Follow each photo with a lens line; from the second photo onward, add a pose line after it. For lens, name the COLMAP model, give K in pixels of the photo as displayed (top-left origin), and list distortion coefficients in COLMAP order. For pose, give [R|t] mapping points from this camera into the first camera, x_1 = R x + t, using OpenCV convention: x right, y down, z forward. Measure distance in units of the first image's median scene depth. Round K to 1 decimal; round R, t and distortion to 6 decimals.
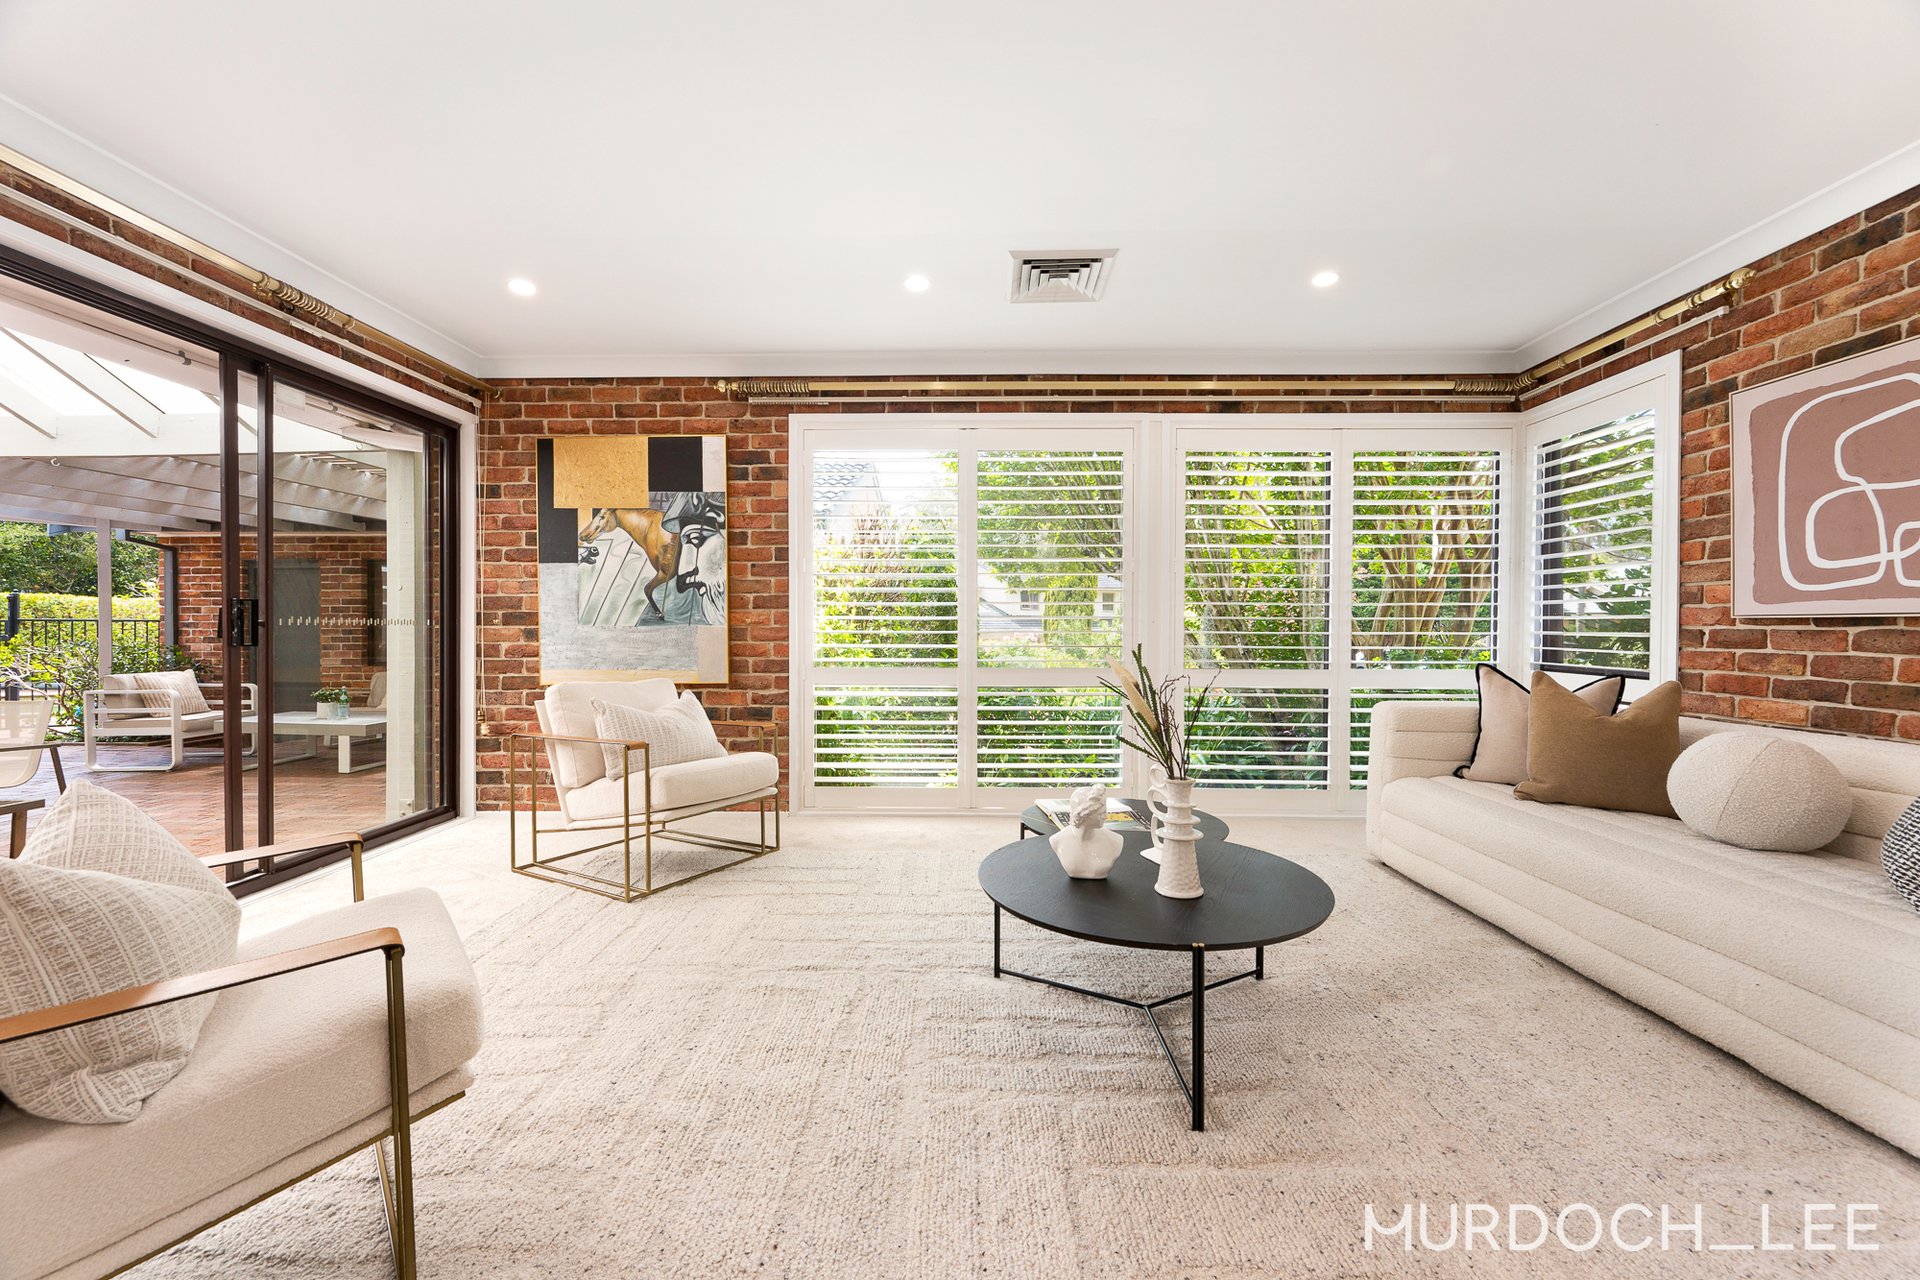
lens RADIAL K [[746.5, 0, 964.6], [0, 746.5, 631.7], [0, 0, 1]] dist [0.005996, -0.000602]
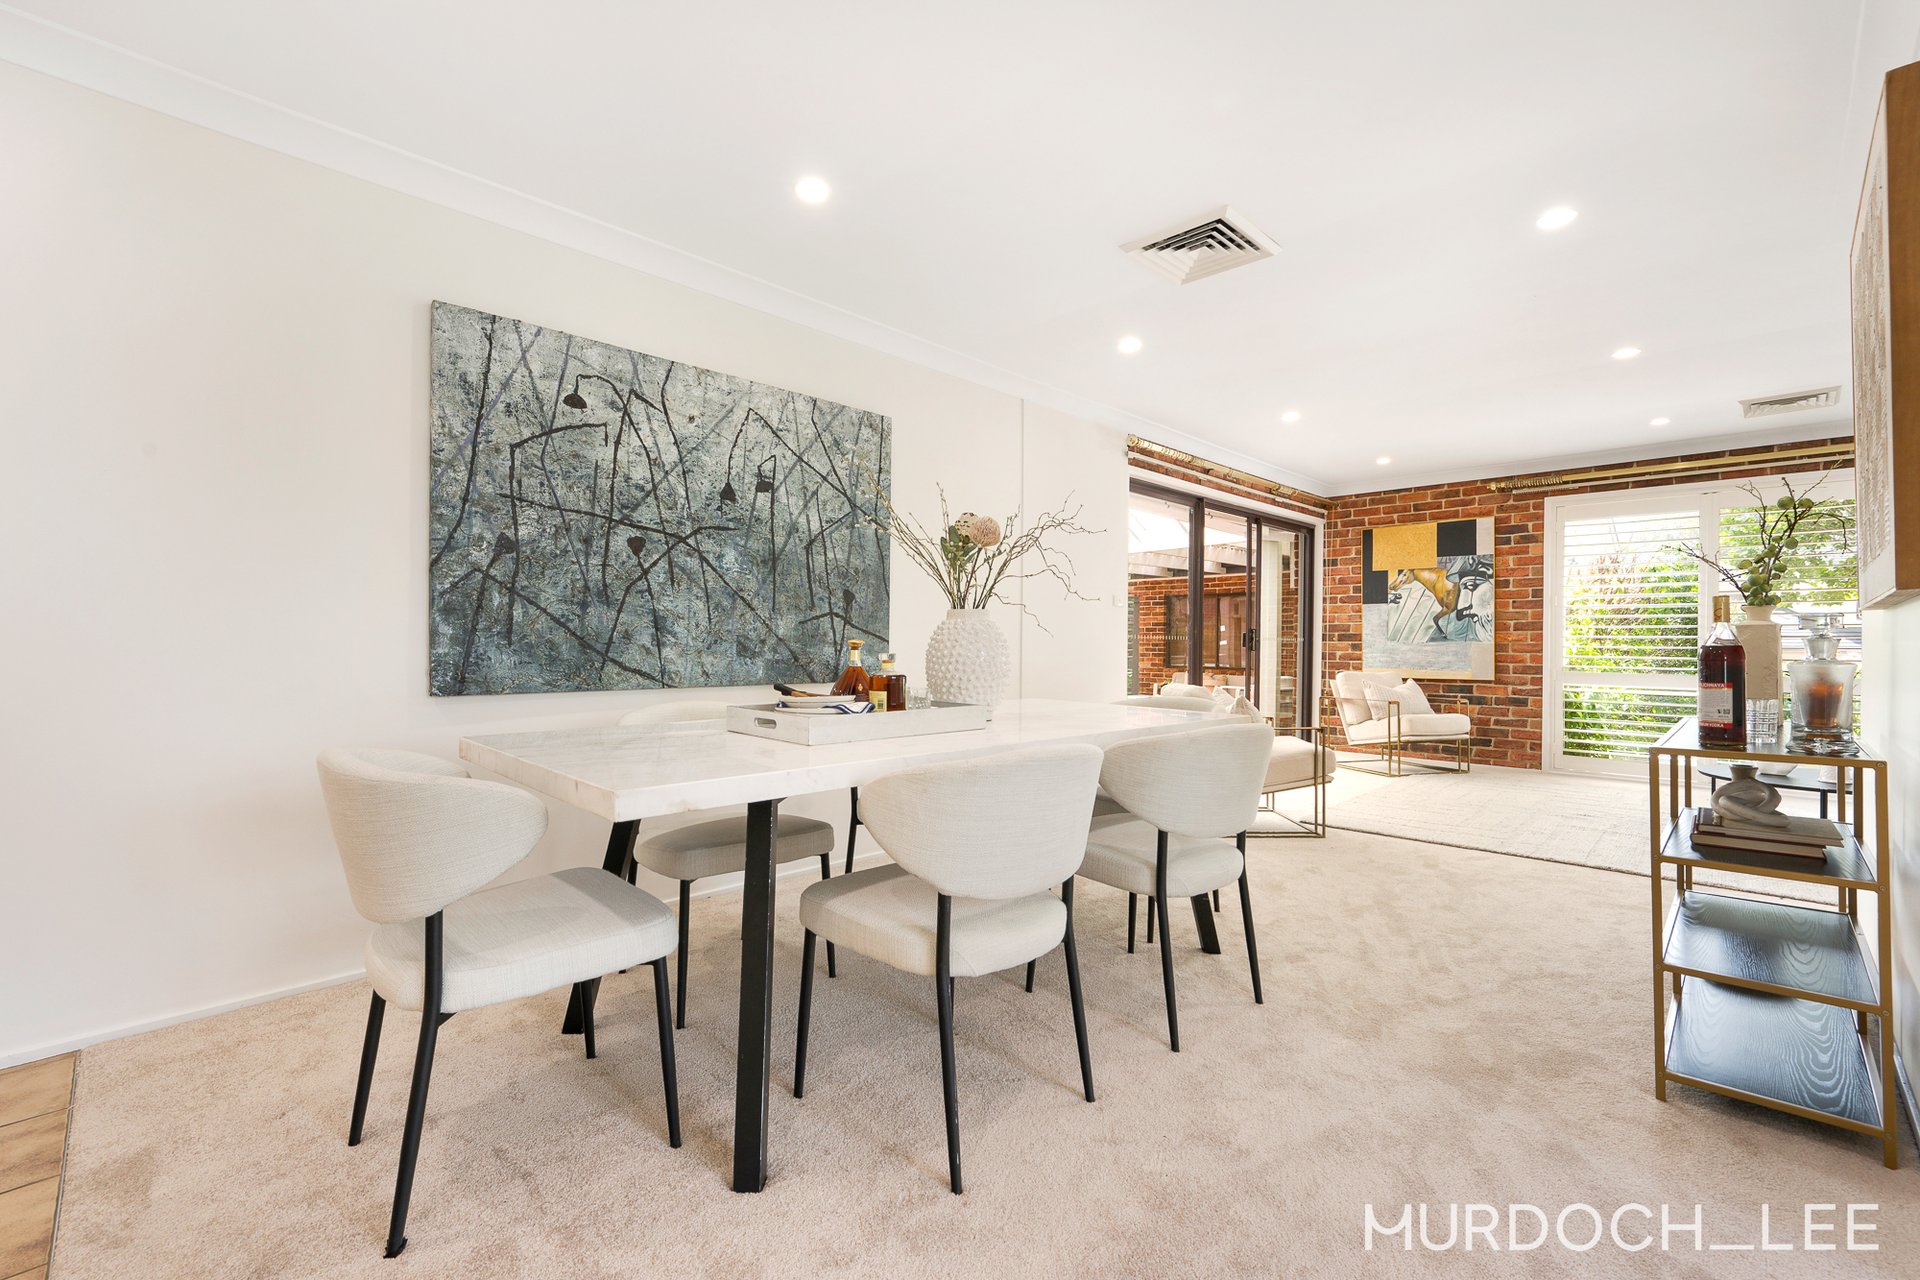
lens RADIAL K [[825.5, 0, 958.8], [0, 825.5, 644.5], [0, 0, 1]] dist [0.000596, 0.000532]
pose [[0.721048, 0.006930, -0.692850, 0.059510], [-0.009276, 0.999957, 0.000349, 0.006189], [0.692823, 0.006175, 0.721081, -0.956632]]
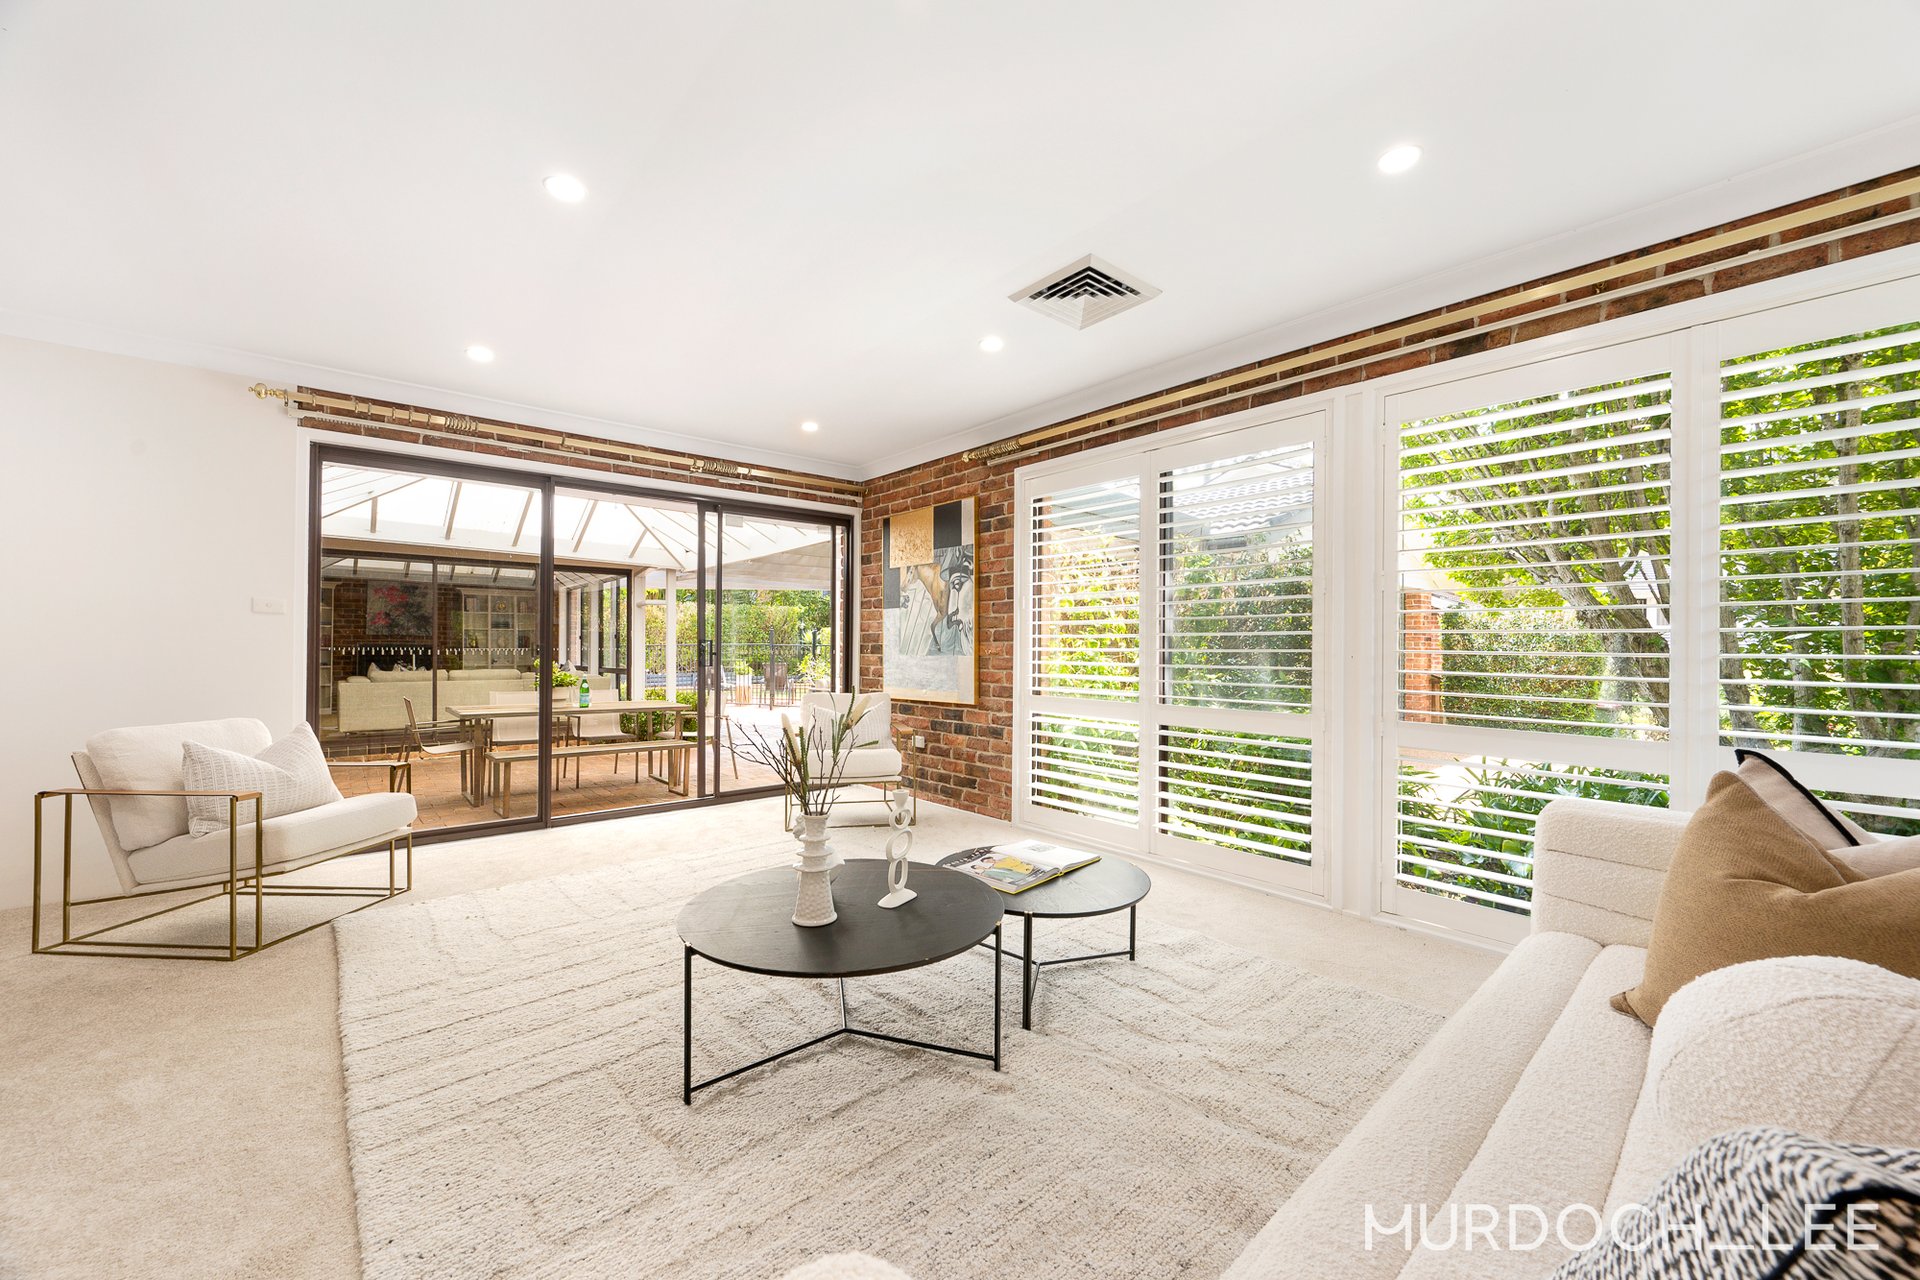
lens RADIAL K [[746.5, 0, 956.3], [0, 746.5, 649.8], [0, 0, 1]] dist [0.005996, -0.000602]
pose [[0.659895, 0.005728, -0.751336, 0.554645], [-0.008916, 0.999960, -0.000208, -0.017383], [0.751305, 0.006836, 0.659920, 0.193372]]
